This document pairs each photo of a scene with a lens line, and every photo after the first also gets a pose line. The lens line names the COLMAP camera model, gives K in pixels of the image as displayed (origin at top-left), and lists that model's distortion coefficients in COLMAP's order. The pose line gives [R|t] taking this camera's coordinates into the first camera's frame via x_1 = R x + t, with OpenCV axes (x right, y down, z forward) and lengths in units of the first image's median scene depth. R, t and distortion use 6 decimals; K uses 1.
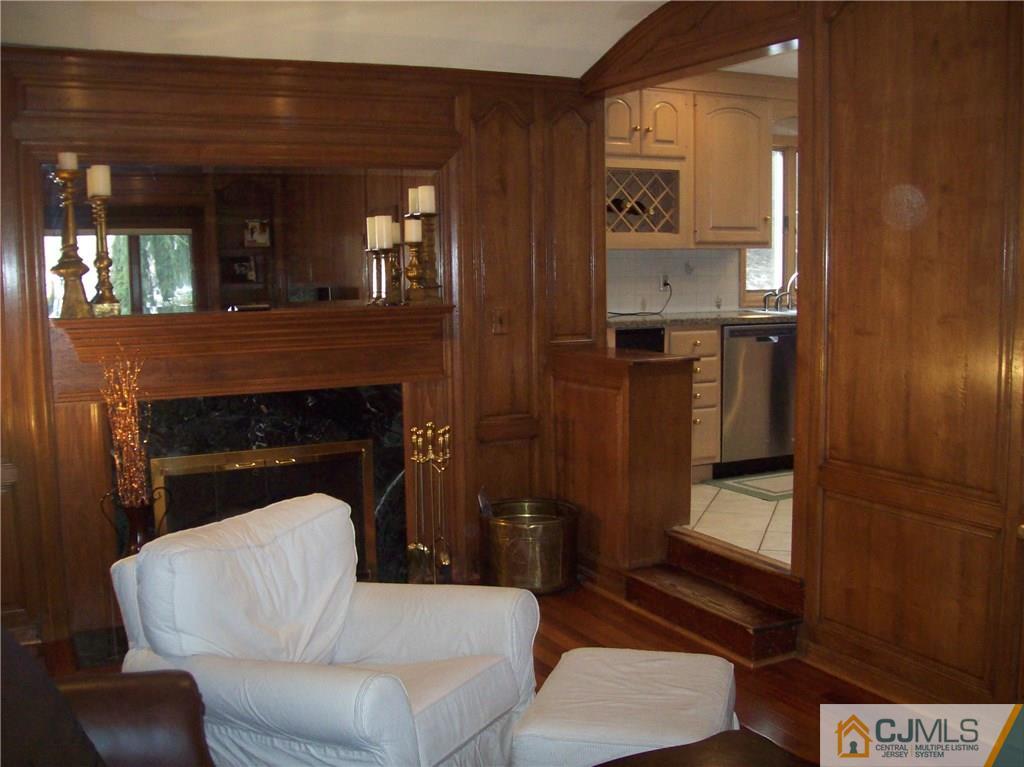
lens RADIAL K [[1110.3, 0, 512.0], [0, 1110.3, 383.5], [0, 0, 1]] dist [-0.013161, -0.018929]
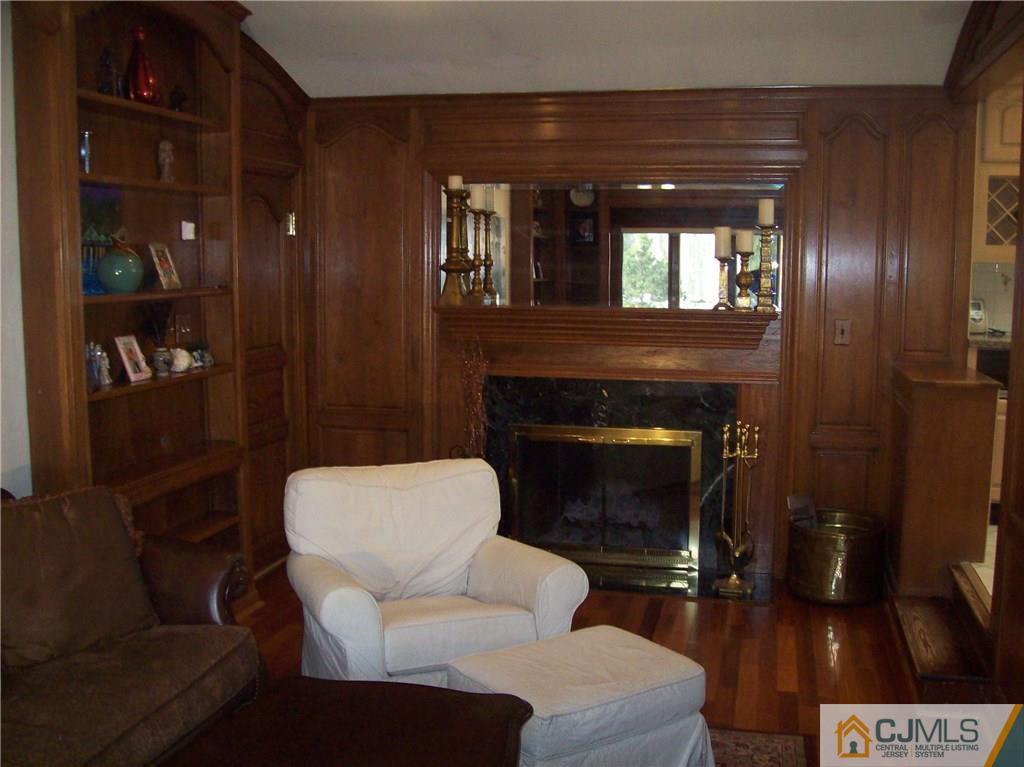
lens RADIAL K [[1090.1, 0, 512.0], [0, 1090.1, 383.5], [0, 0, 1]] dist [-0.442287, 1.265054]
pose [[0.764918, 0.093505, -0.637304, 0.417847], [-0.088568, 0.995278, 0.039724, -0.023101], [0.638009, 0.026060, 0.769588, 0.073948]]
